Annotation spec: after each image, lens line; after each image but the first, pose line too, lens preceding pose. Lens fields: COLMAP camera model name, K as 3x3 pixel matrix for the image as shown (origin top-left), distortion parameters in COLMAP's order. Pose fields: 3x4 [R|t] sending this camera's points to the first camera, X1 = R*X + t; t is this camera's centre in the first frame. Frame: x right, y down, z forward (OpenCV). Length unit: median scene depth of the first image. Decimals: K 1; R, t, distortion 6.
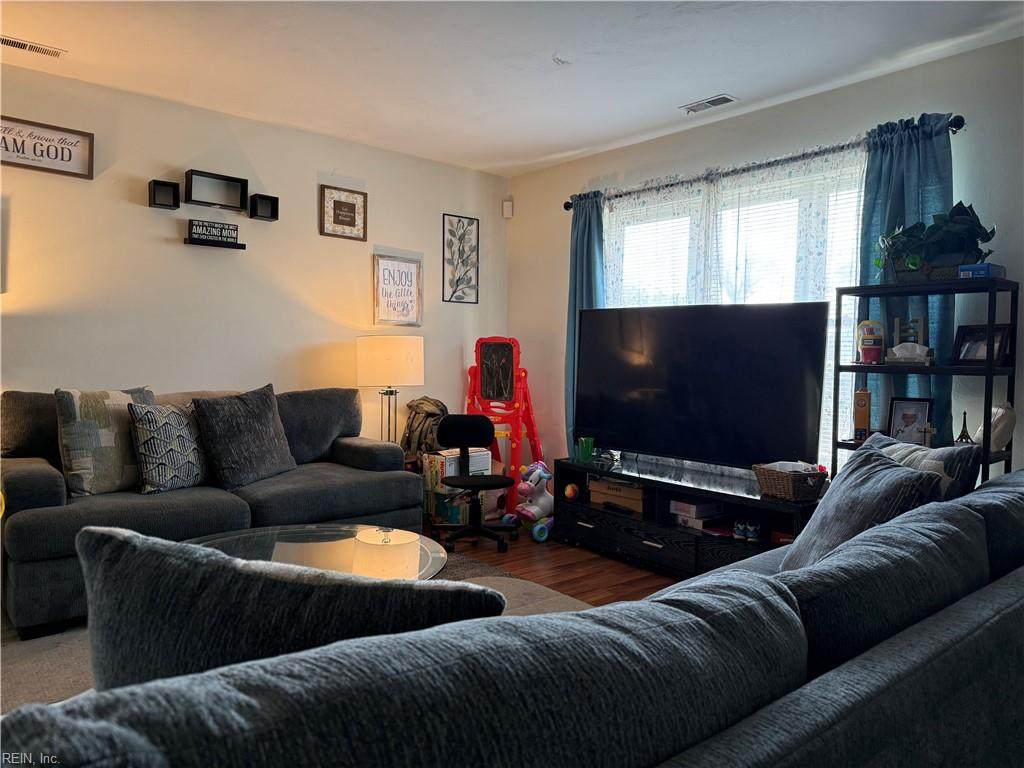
lens RADIAL K [[723.3, 0, 513.4], [0, 723.3, 383.2], [0, 0, 1]] dist [-0.003777, -0.001951]
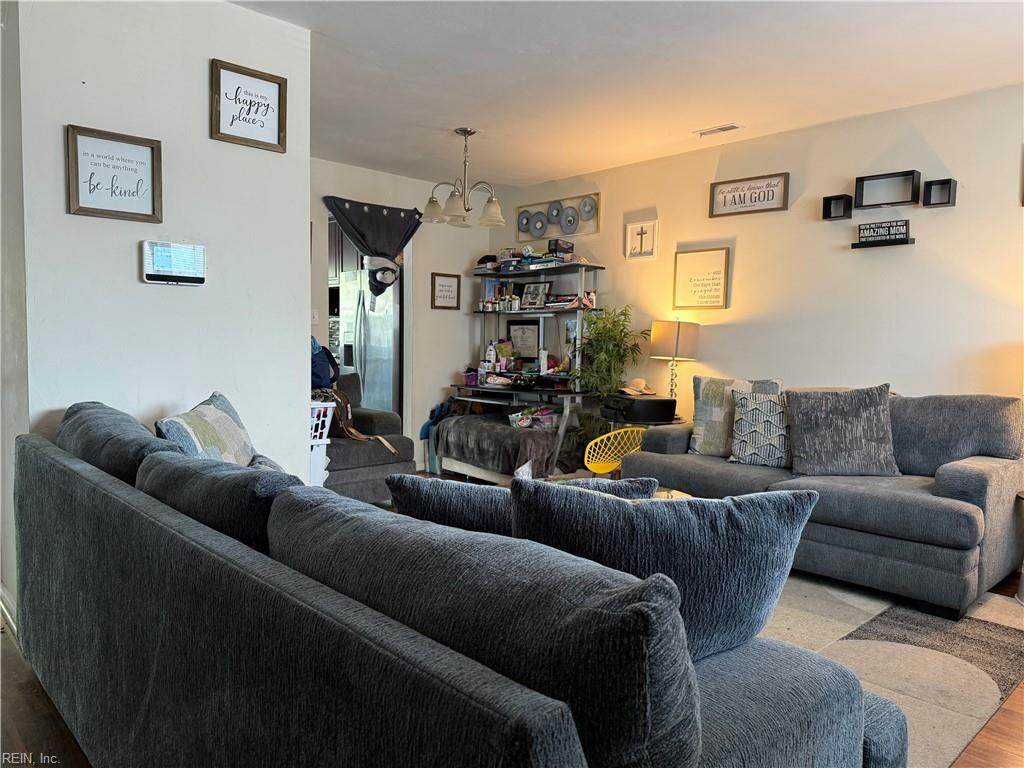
lens RADIAL K [[723.3, 0, 513.3], [0, 723.3, 386.6], [0, 0, 1]] dist [-0.003777, -0.001951]
pose [[0.041580, 0.043110, -0.998205, 0.603088], [-0.060450, 0.997347, 0.040555, -0.004234], [0.997305, 0.058655, 0.044076, 0.477141]]
